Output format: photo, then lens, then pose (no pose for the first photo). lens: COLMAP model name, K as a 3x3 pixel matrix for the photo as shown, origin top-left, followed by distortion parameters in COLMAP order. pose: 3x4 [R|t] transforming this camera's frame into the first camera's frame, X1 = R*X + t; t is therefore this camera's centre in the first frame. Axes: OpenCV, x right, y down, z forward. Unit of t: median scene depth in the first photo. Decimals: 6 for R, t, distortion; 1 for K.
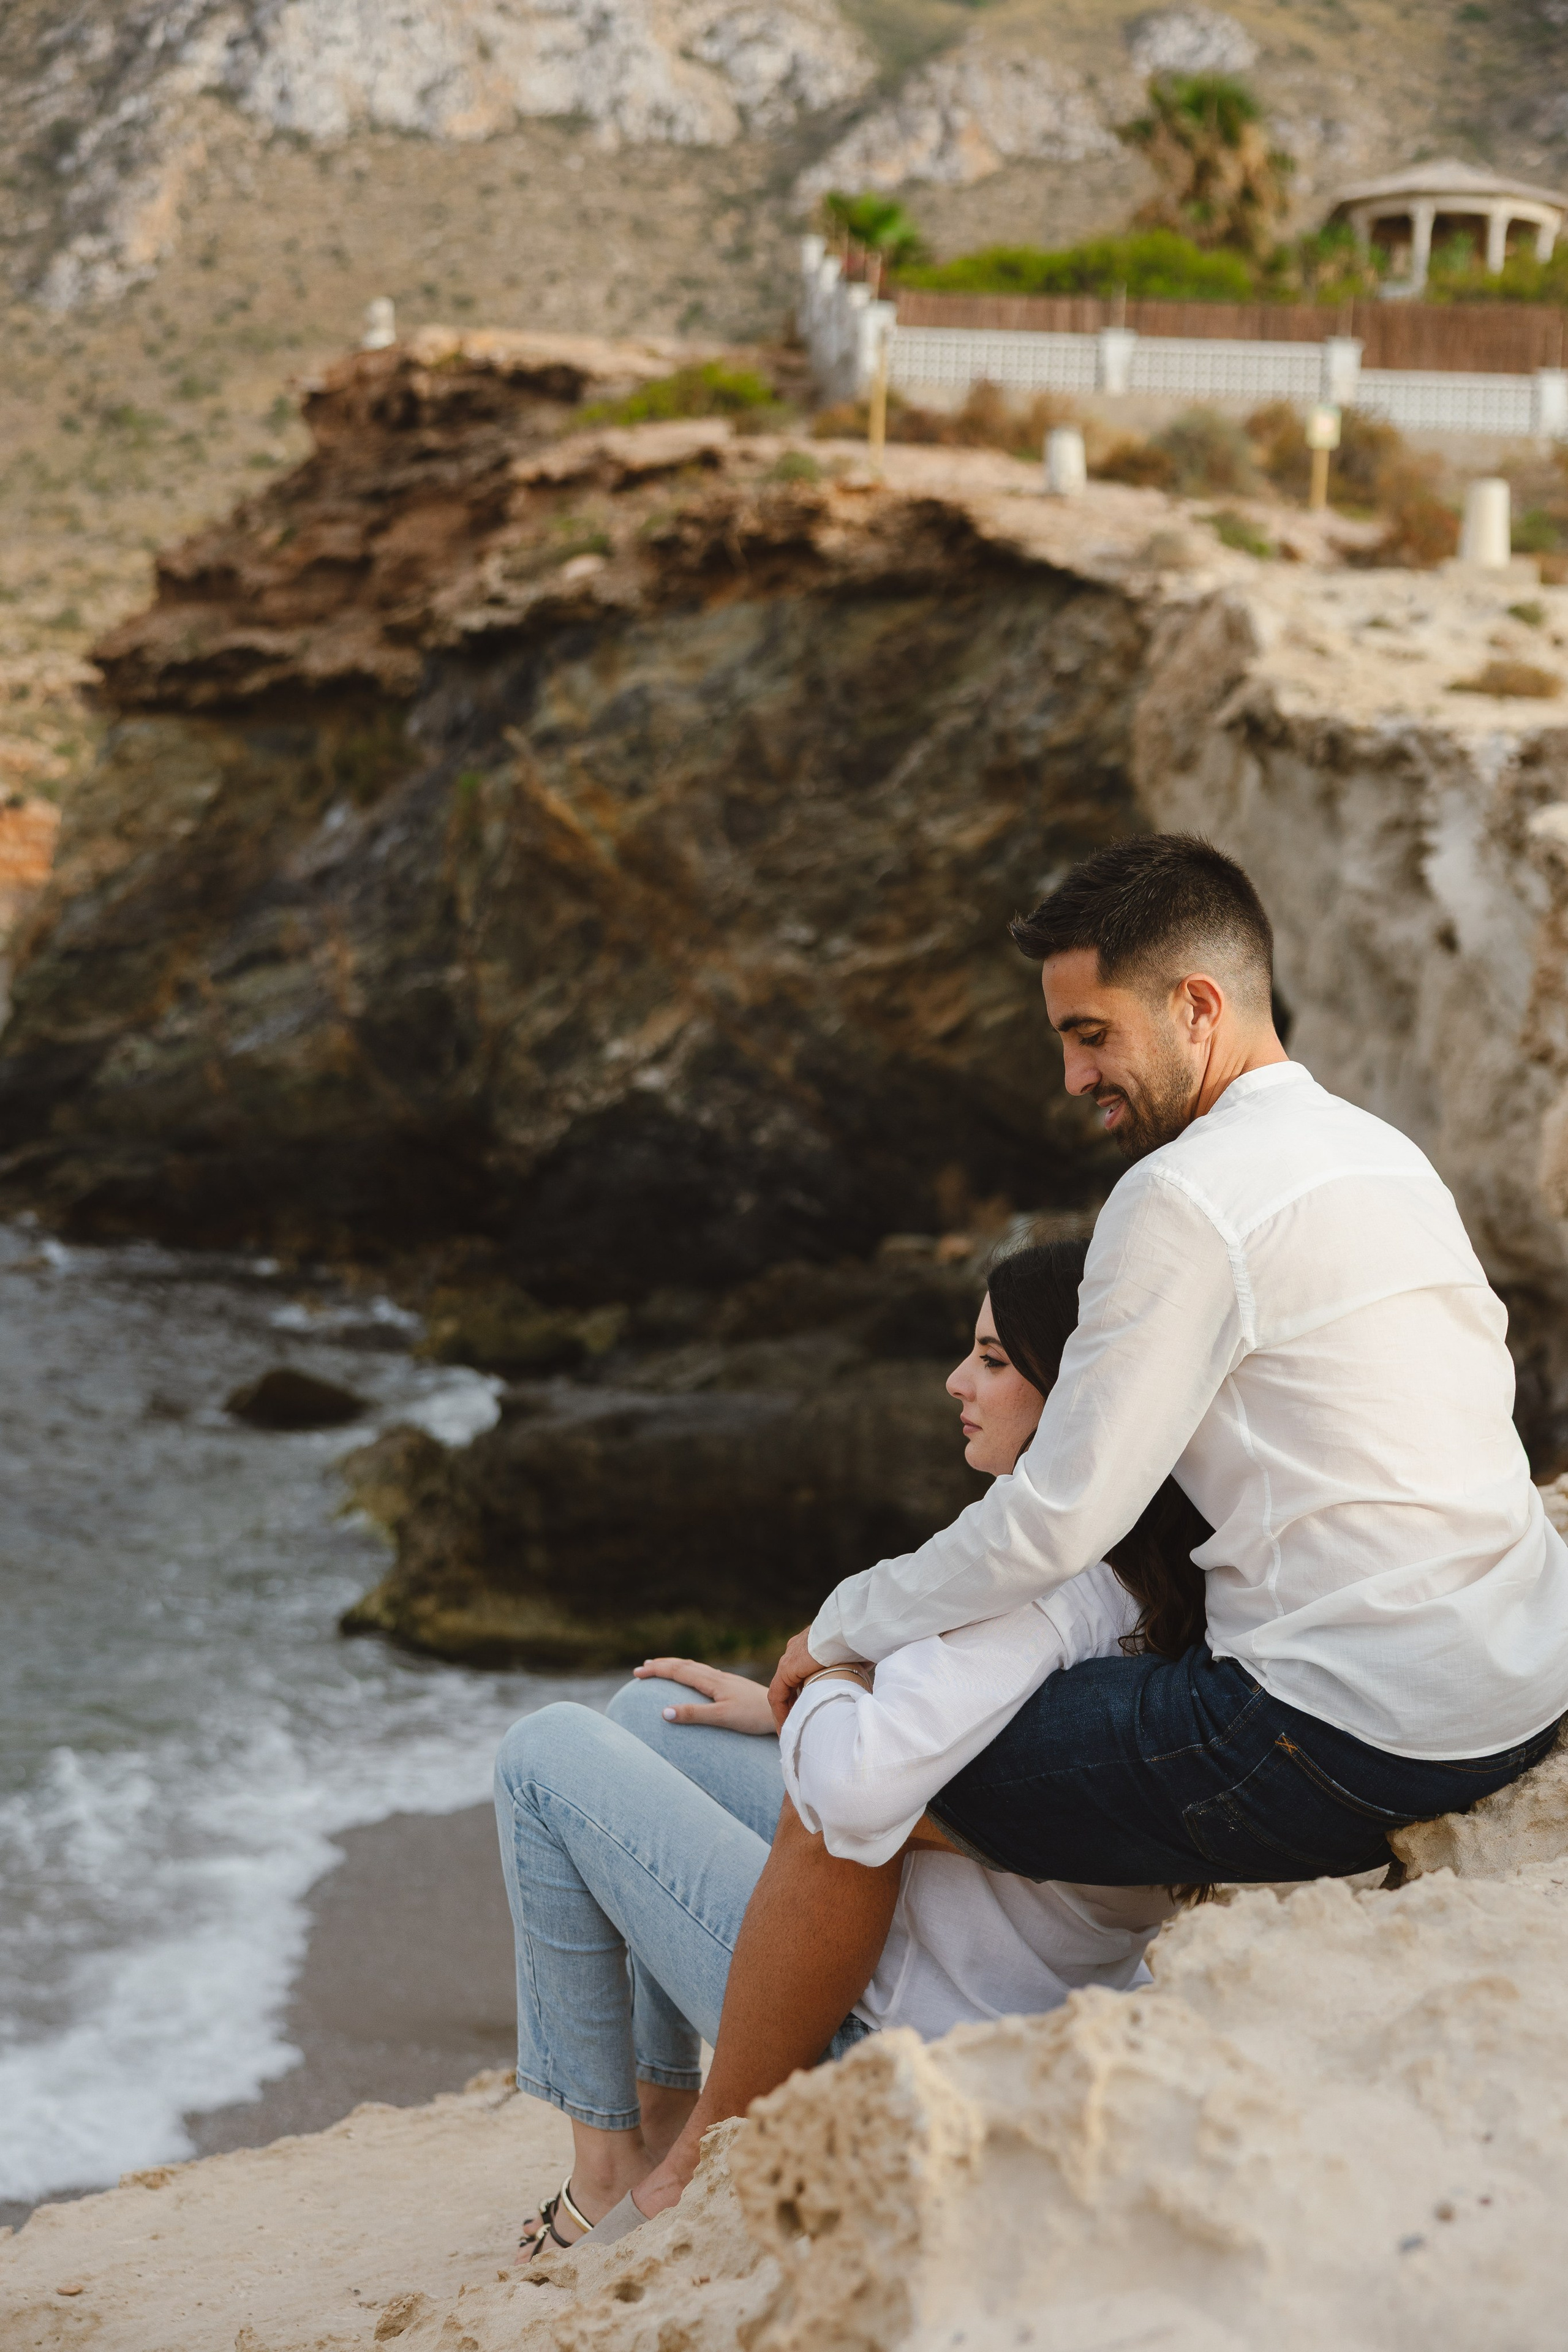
lens RADIAL K [[3454.8, 0, 827.6], [0, 3454.8, 1193.4], [0, 0, 1]] dist [0.016045, 0.000000]
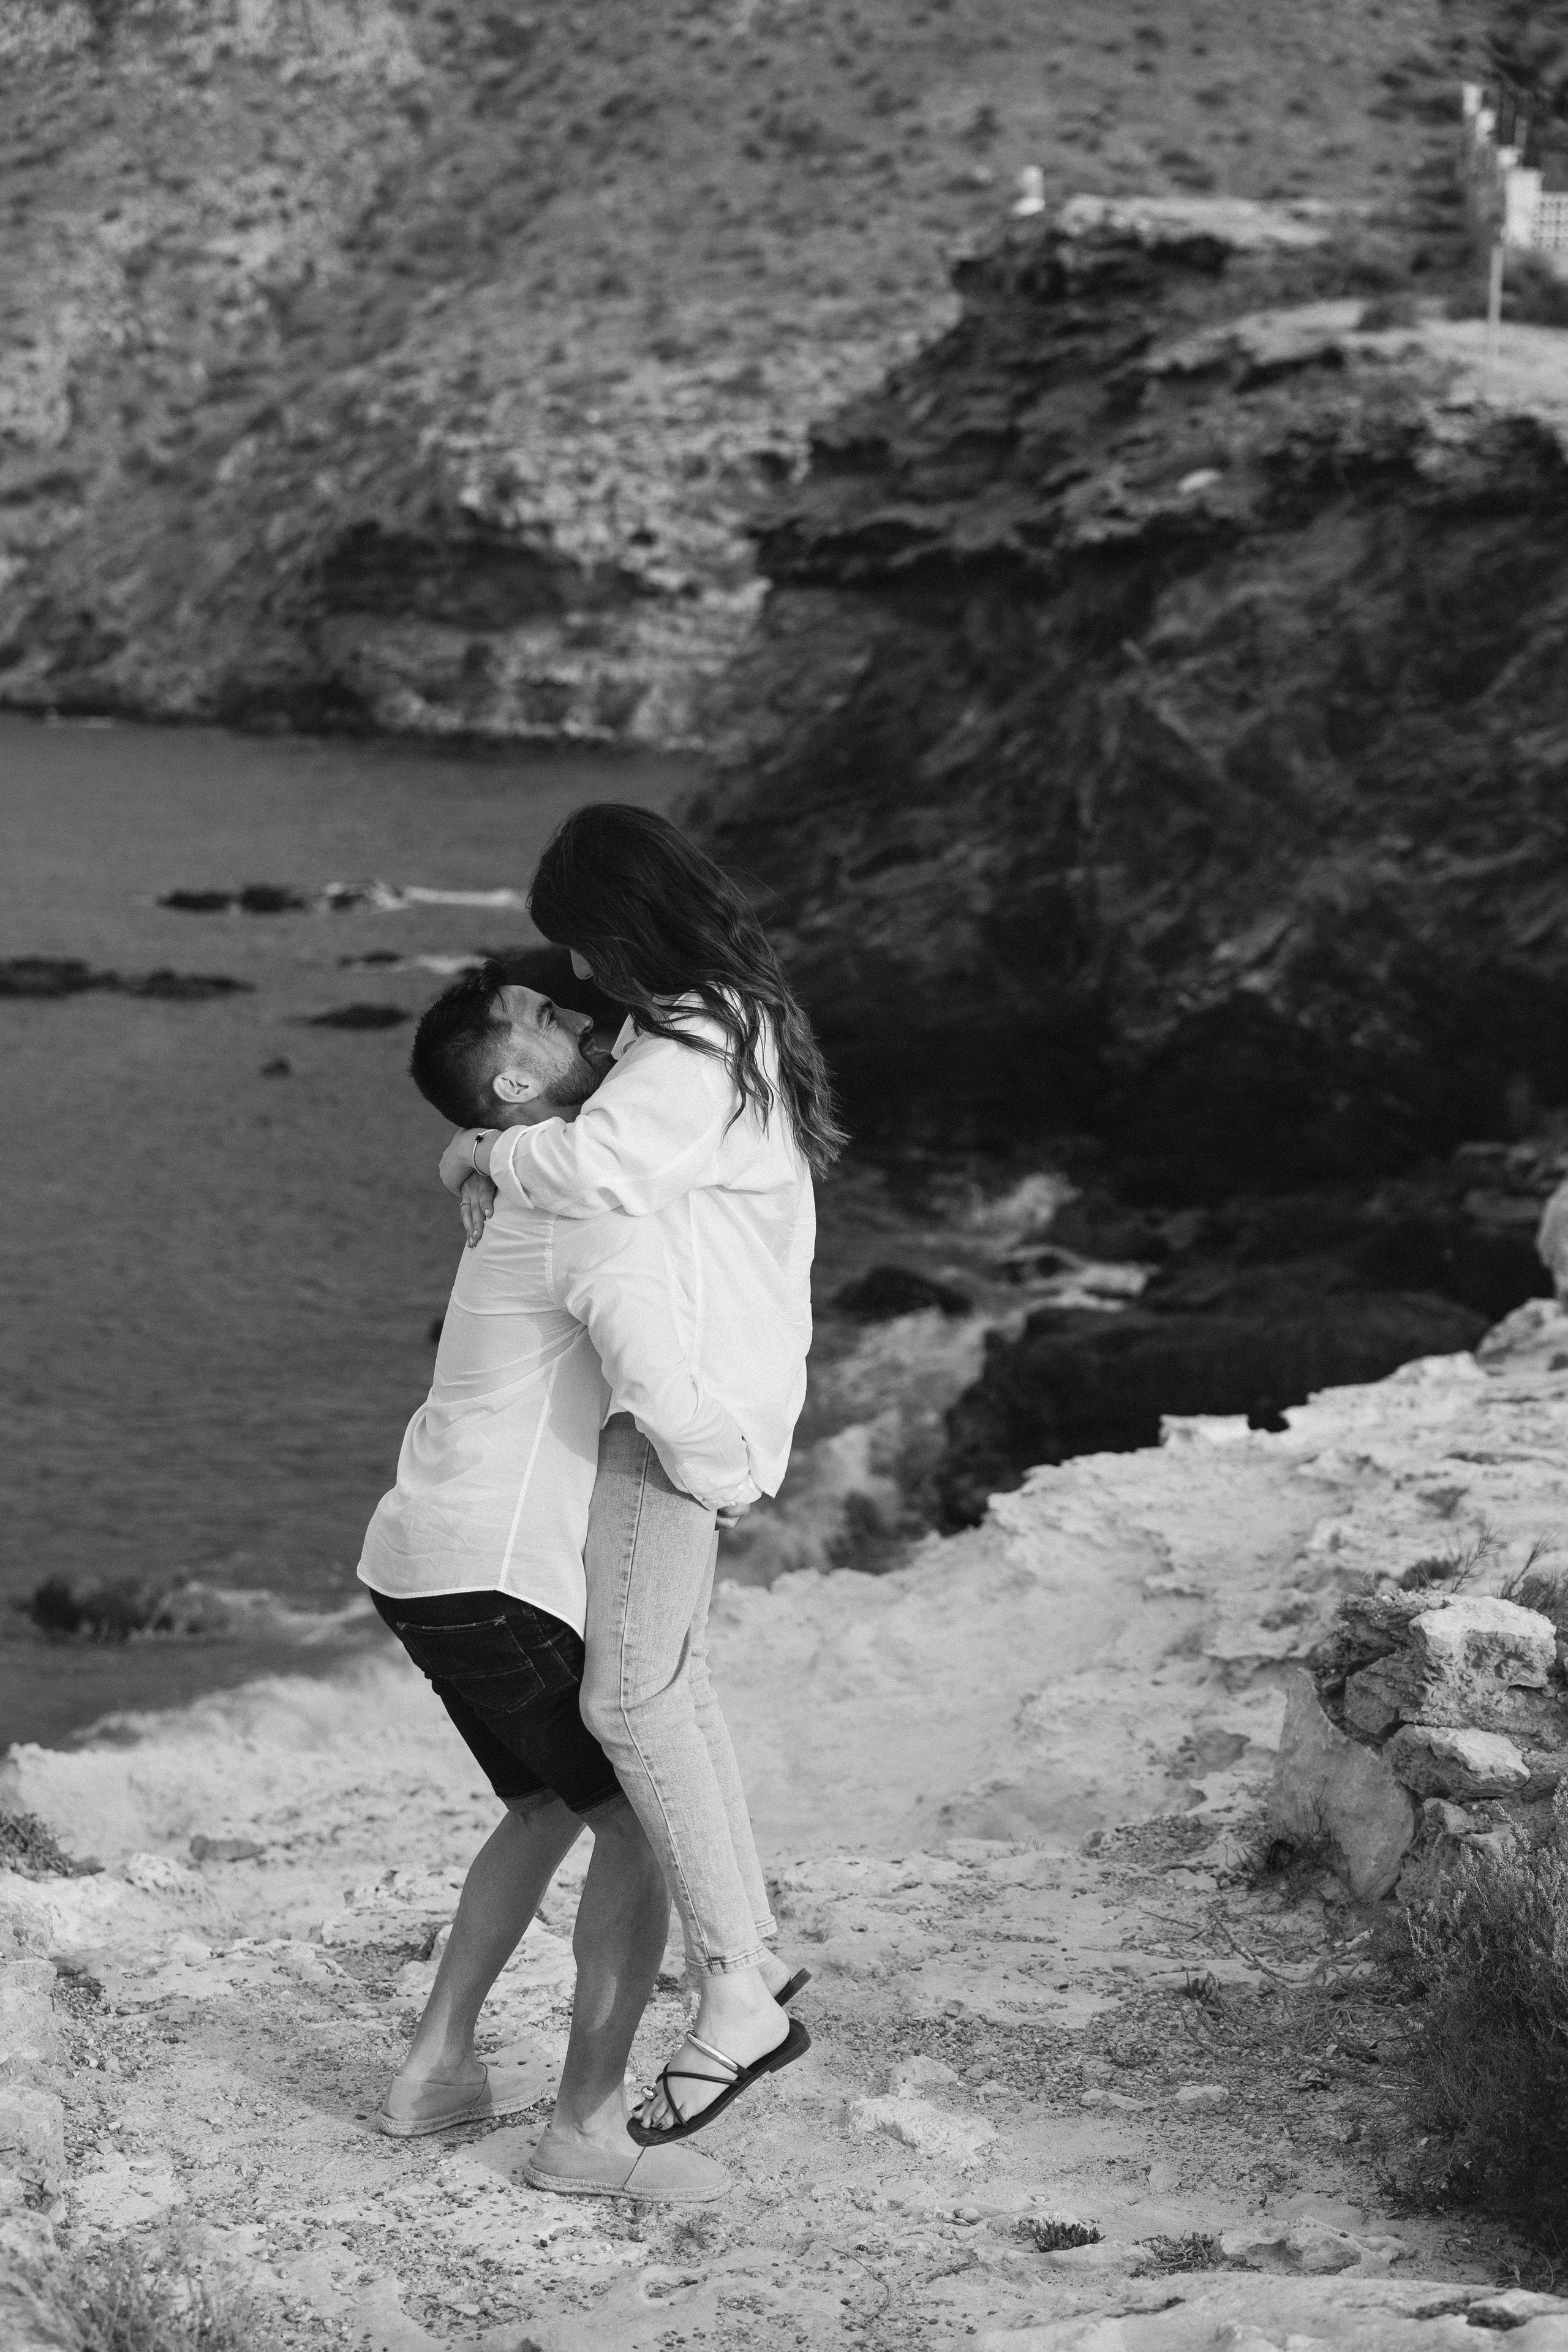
lens RADIAL K [[4131.2, 0, 771.6], [0, 4131.2, 1178.3], [0, 0, 1]] dist [0.025753, 0.000000]
pose [[0.977039, 0.010126, -0.212820, 0.067757], [0.000232, 0.998819, 0.048590, -0.032135], [0.213061, -0.047523, 0.975882, -0.236988]]
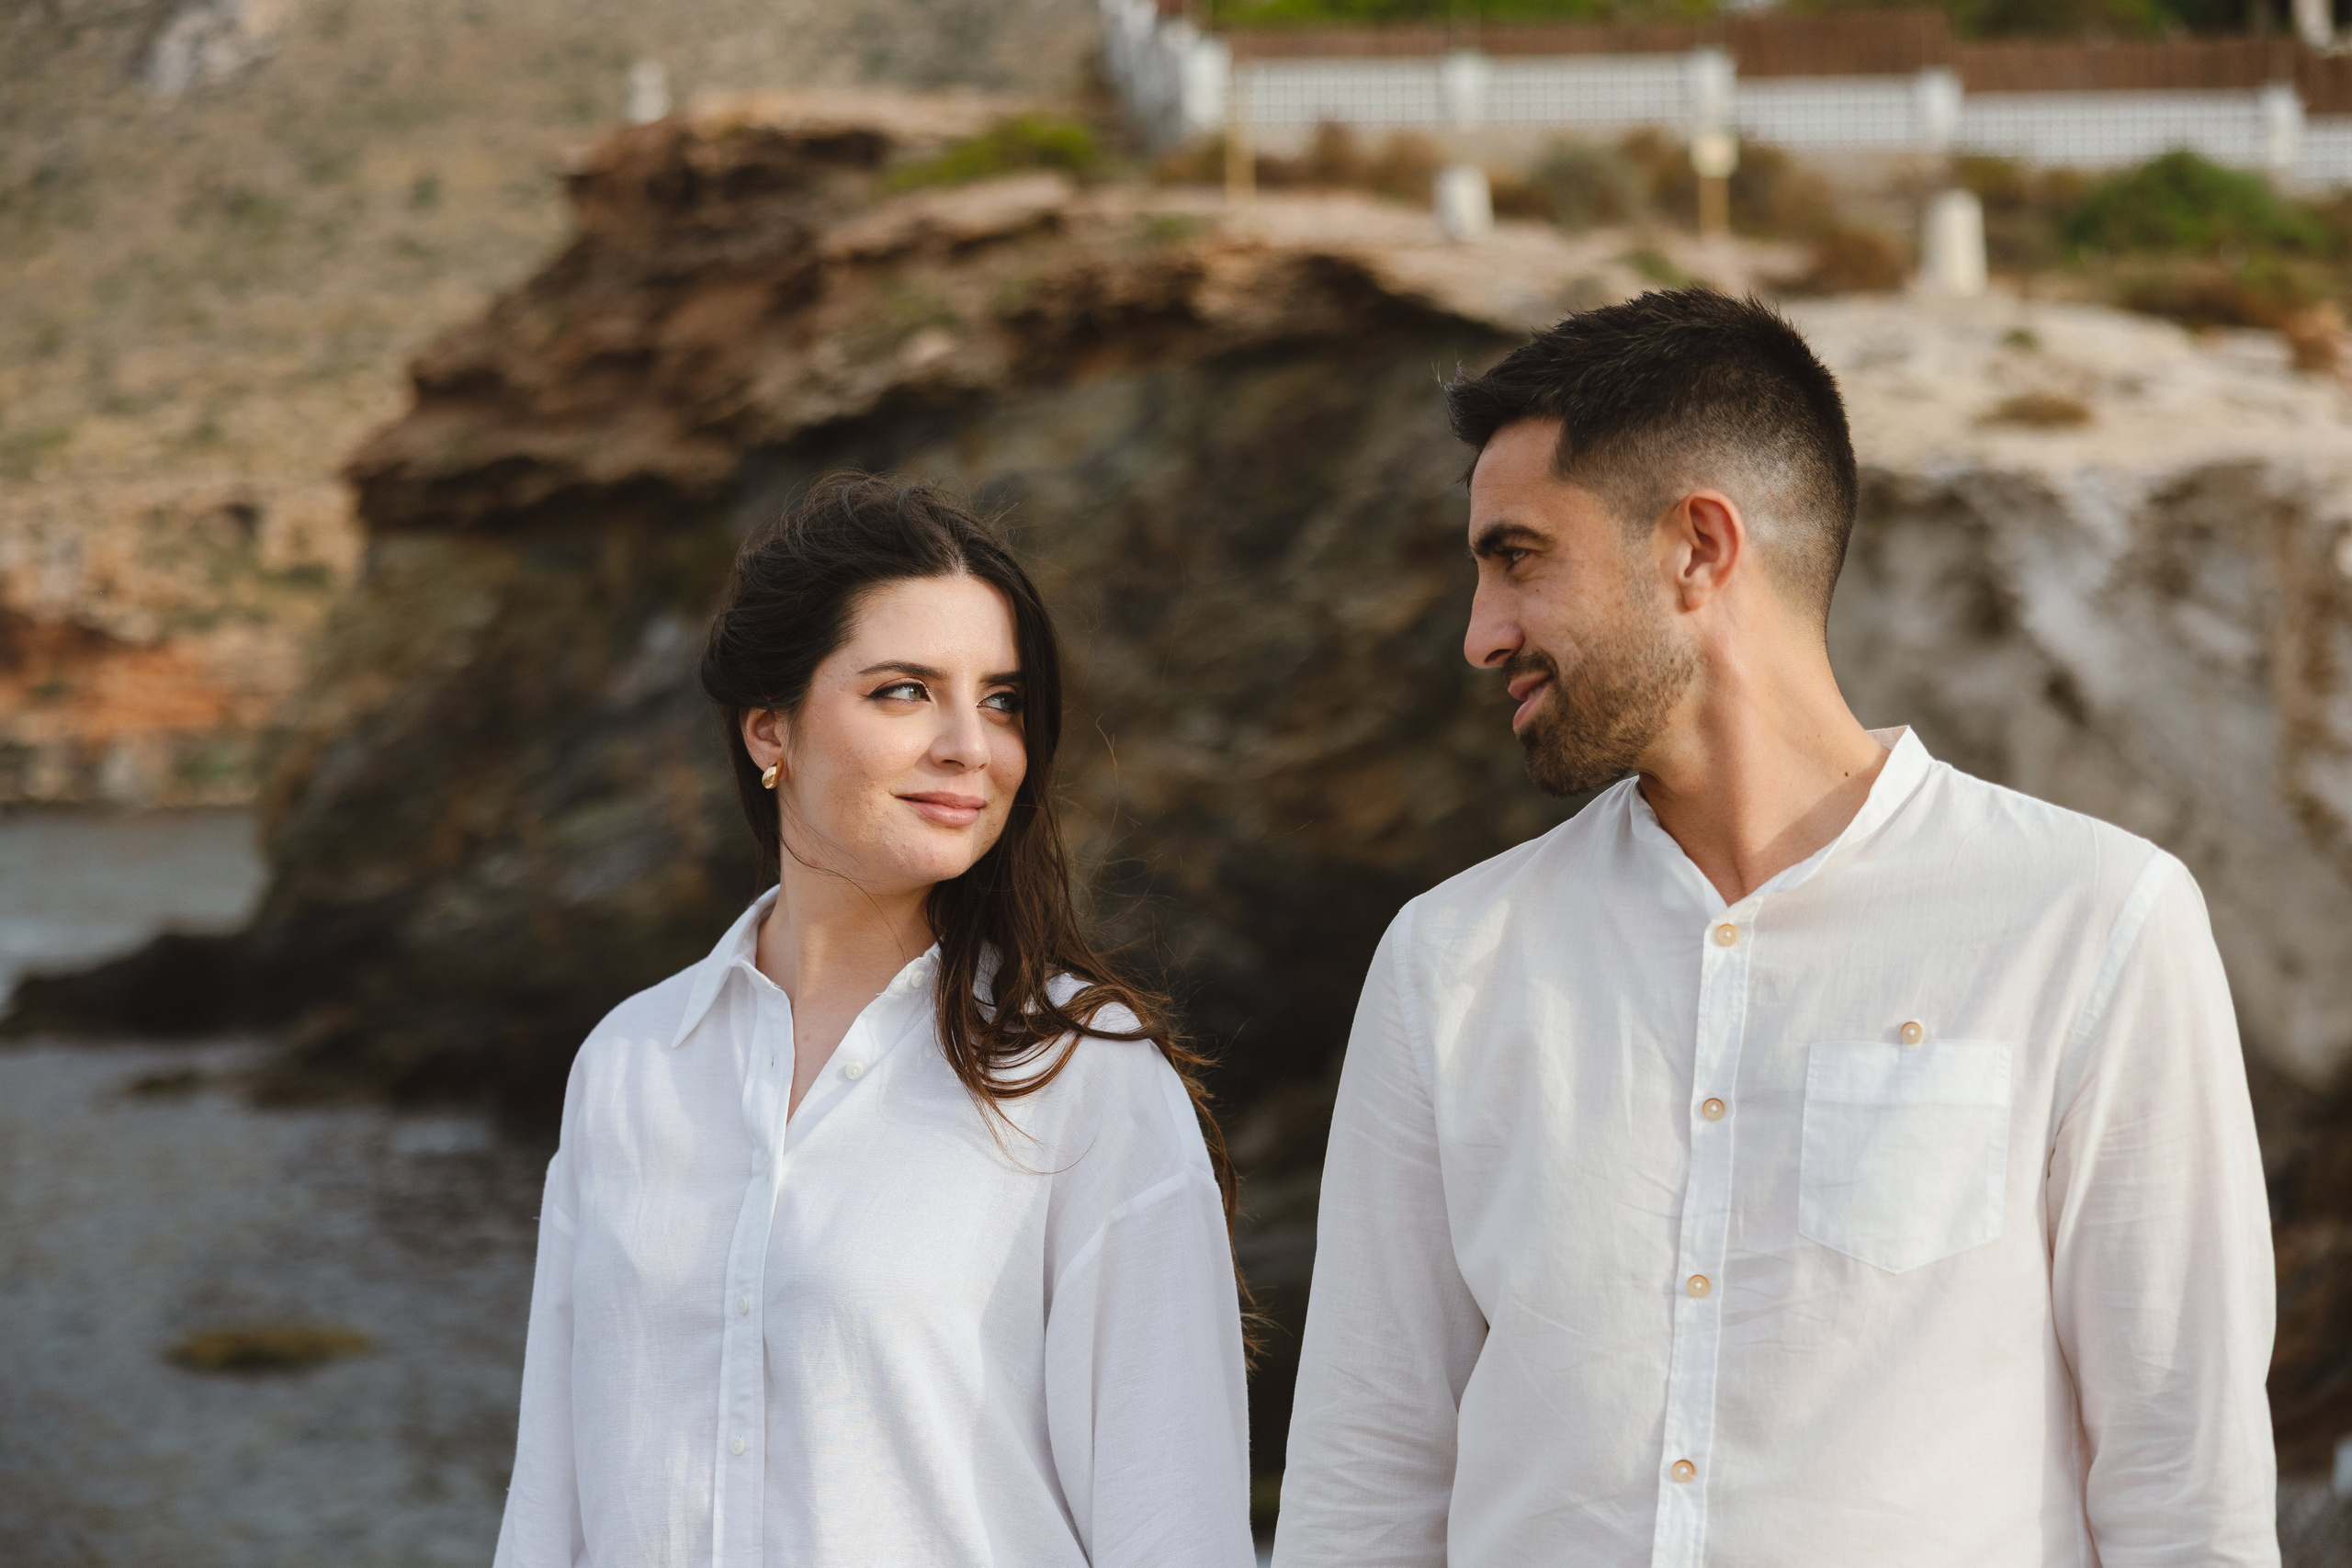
lens RADIAL K [[3865.6, 0, 1185.4], [0, 3865.6, 767.0], [0, 0, 1]] dist [0.042726, 0.000000]
pose [[0.997206, -0.060989, 0.043128, -0.053518], [0.063626, 0.996005, -0.062662, -0.001619], [-0.039134, 0.065231, 0.997103, -0.015975]]
